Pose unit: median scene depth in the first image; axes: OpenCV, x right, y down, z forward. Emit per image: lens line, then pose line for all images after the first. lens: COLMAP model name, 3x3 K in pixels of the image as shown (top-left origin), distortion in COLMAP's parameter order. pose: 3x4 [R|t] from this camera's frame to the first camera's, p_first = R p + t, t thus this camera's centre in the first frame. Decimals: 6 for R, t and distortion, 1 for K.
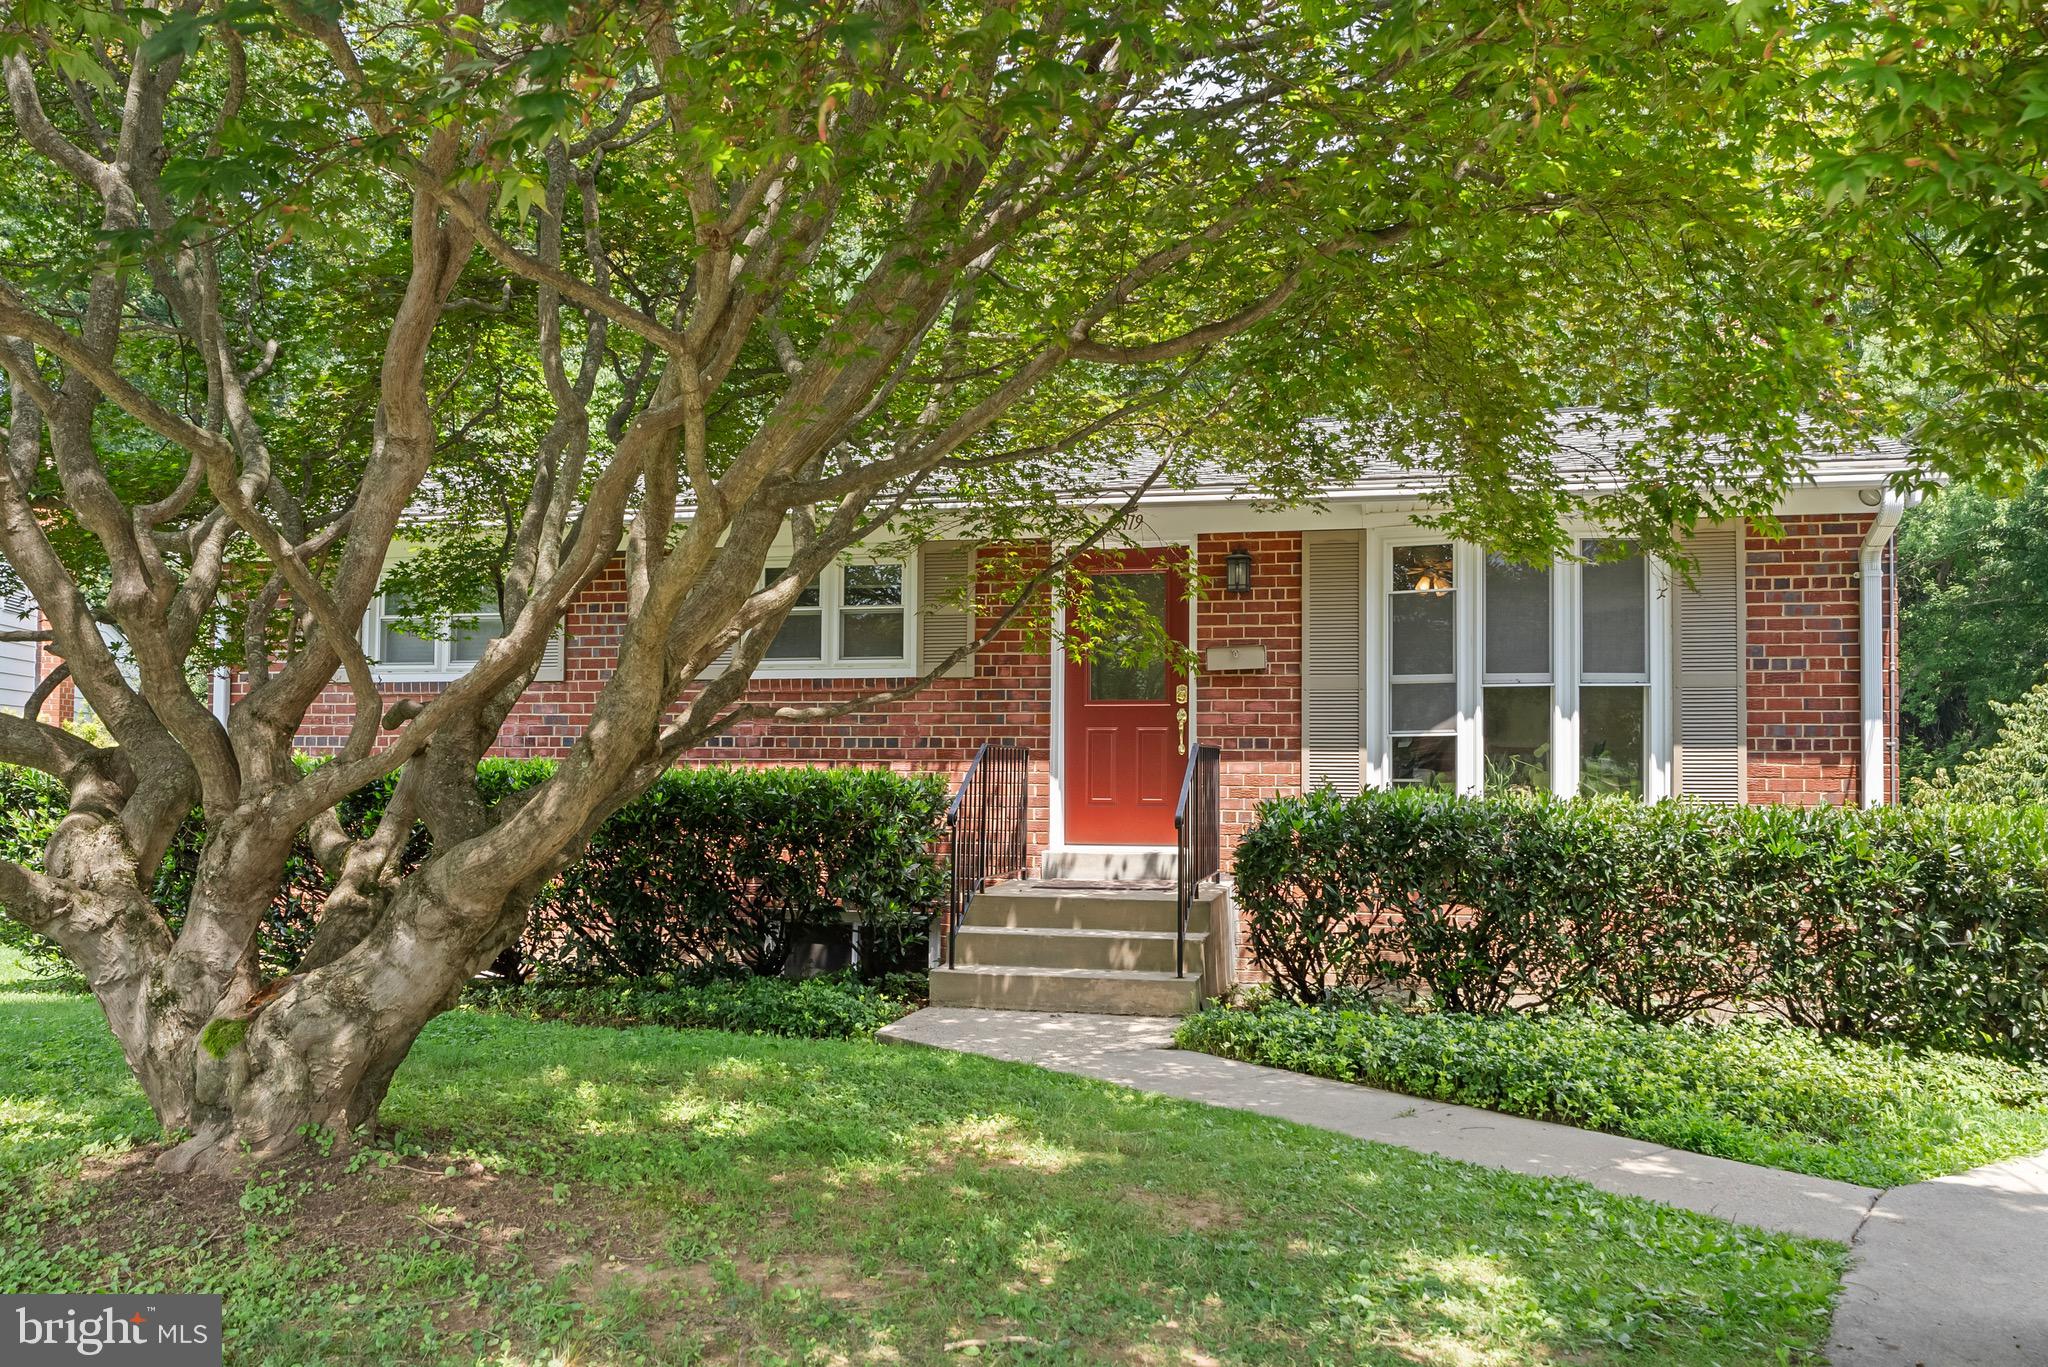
lens RADIAL K [[1212.3, 0, 1024.9], [0, 1212.3, 789.1], [0, 0, 1]] dist [-0.000374, -0.000092]
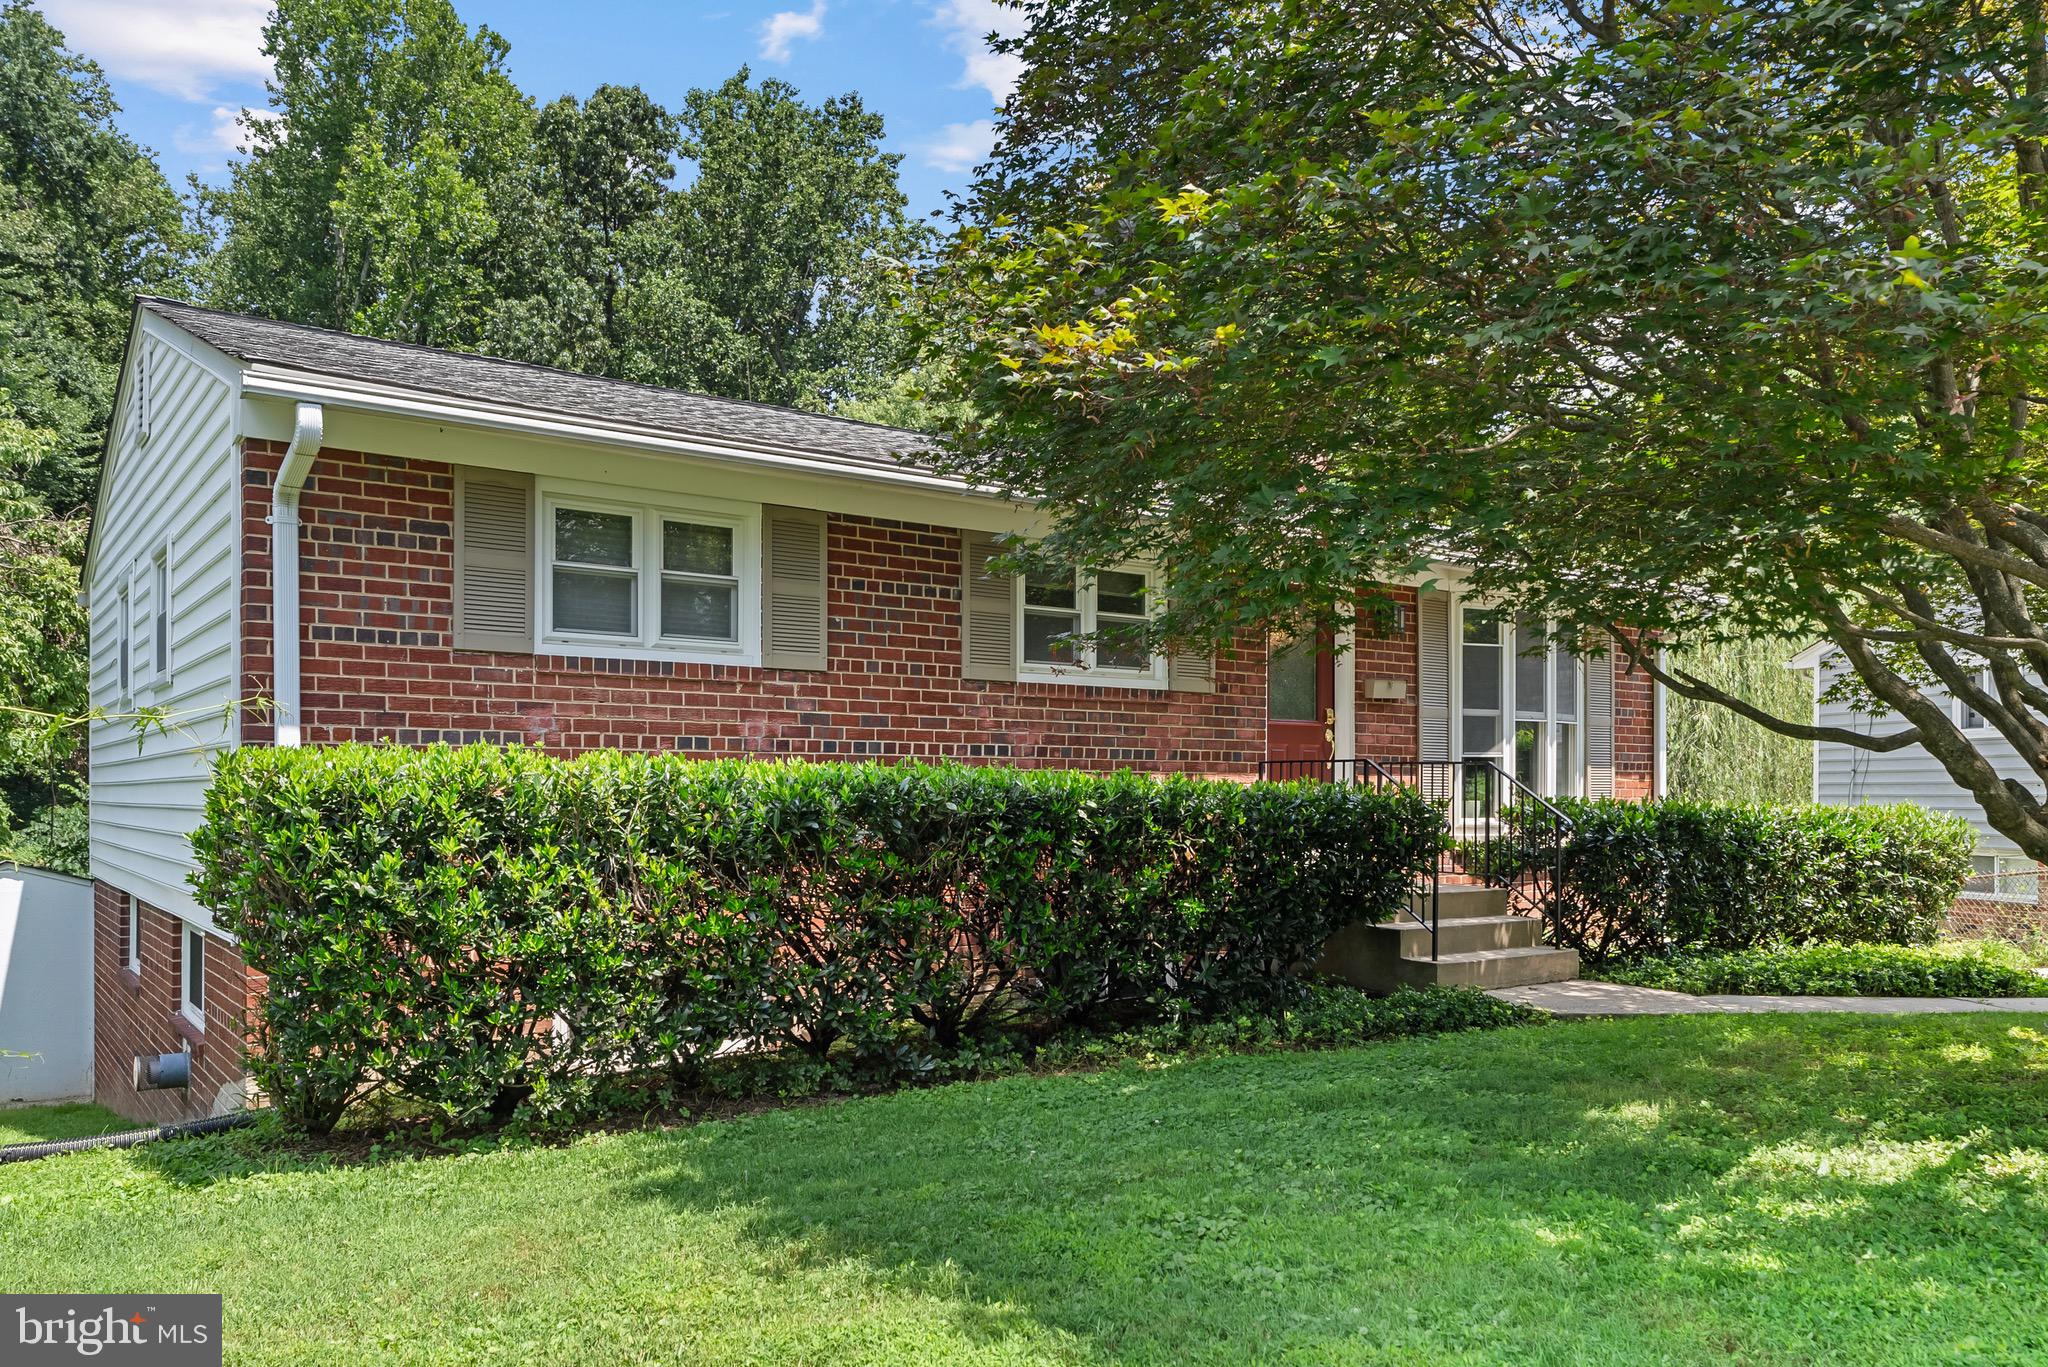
lens RADIAL K [[1551.7, 0, 1021.7], [0, 1551.7, 684.5], [0, 0, 1]] dist [-0.002100, -0.008415]
pose [[0.678941, 0.045991, 0.732751, -1.093584], [0.004470, 0.997759, -0.066766, -0.011444], [-0.734180, 0.048605, 0.677213, 0.216976]]
